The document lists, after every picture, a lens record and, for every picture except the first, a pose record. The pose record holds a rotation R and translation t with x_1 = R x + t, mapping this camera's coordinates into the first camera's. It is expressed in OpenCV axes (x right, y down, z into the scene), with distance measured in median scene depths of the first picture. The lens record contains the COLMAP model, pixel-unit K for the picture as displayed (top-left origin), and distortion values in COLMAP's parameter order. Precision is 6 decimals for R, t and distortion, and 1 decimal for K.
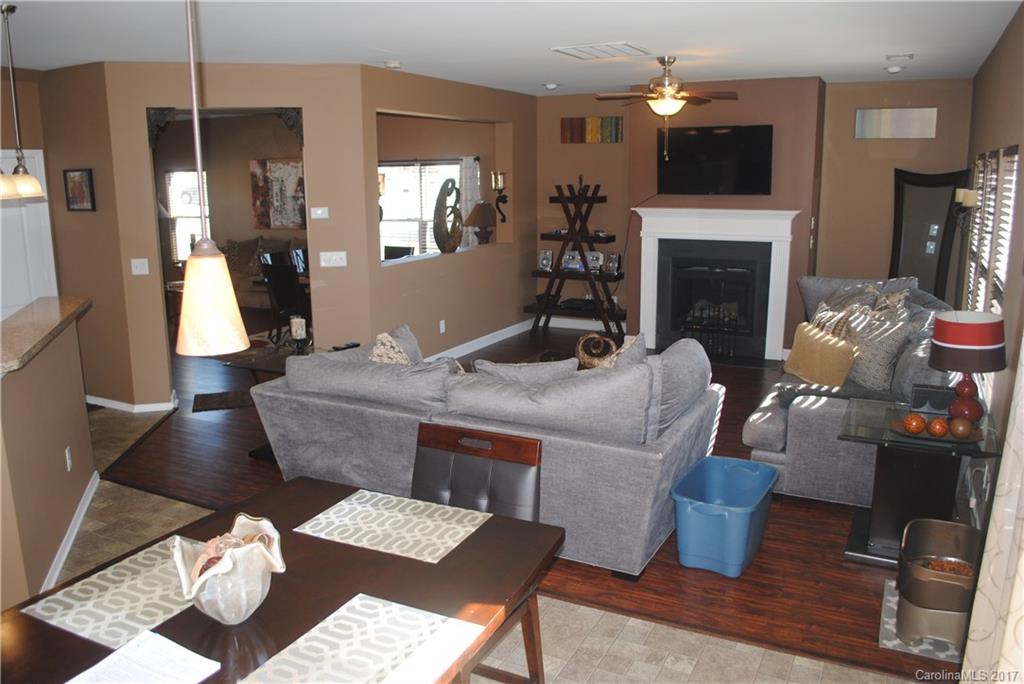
lens RADIAL K [[813.6, 0, 489.1], [0, 813.6, 350.0], [0, 0, 1]] dist [-0.076817, 0.009329]
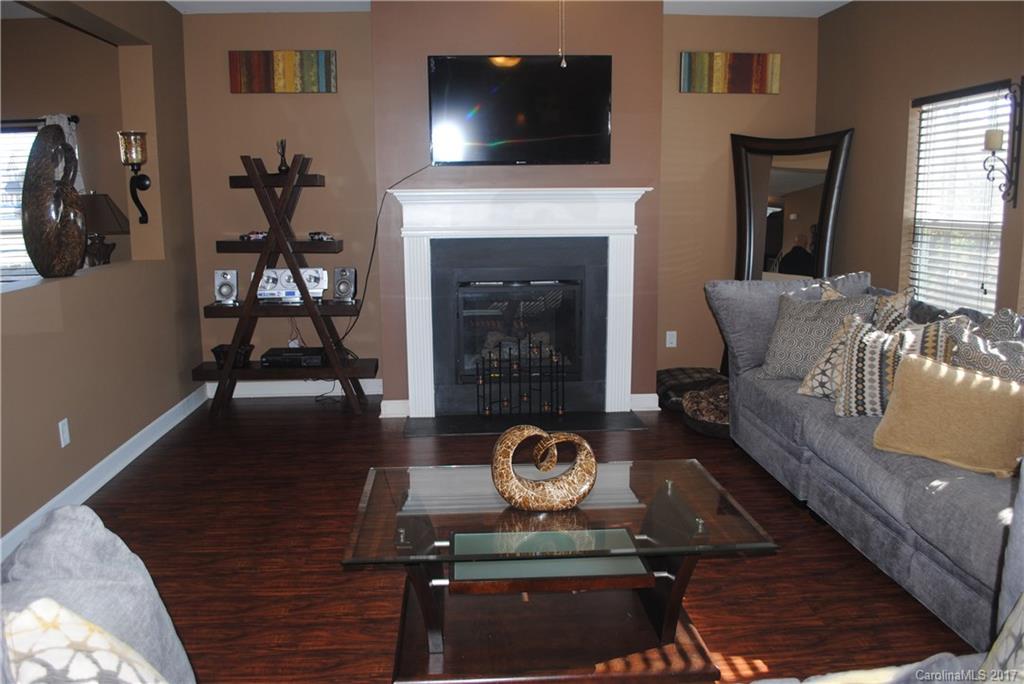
lens RADIAL K [[813.6, 0, 507.0], [0, 813.6, 346.2], [0, 0, 1]] dist [-0.076817, 0.009329]
pose [[0.843969, -0.089244, 0.528916, -0.071061], [0.114025, 0.993375, -0.014332, -0.038266], [-0.524133, 0.072405, 0.848553, 0.417128]]
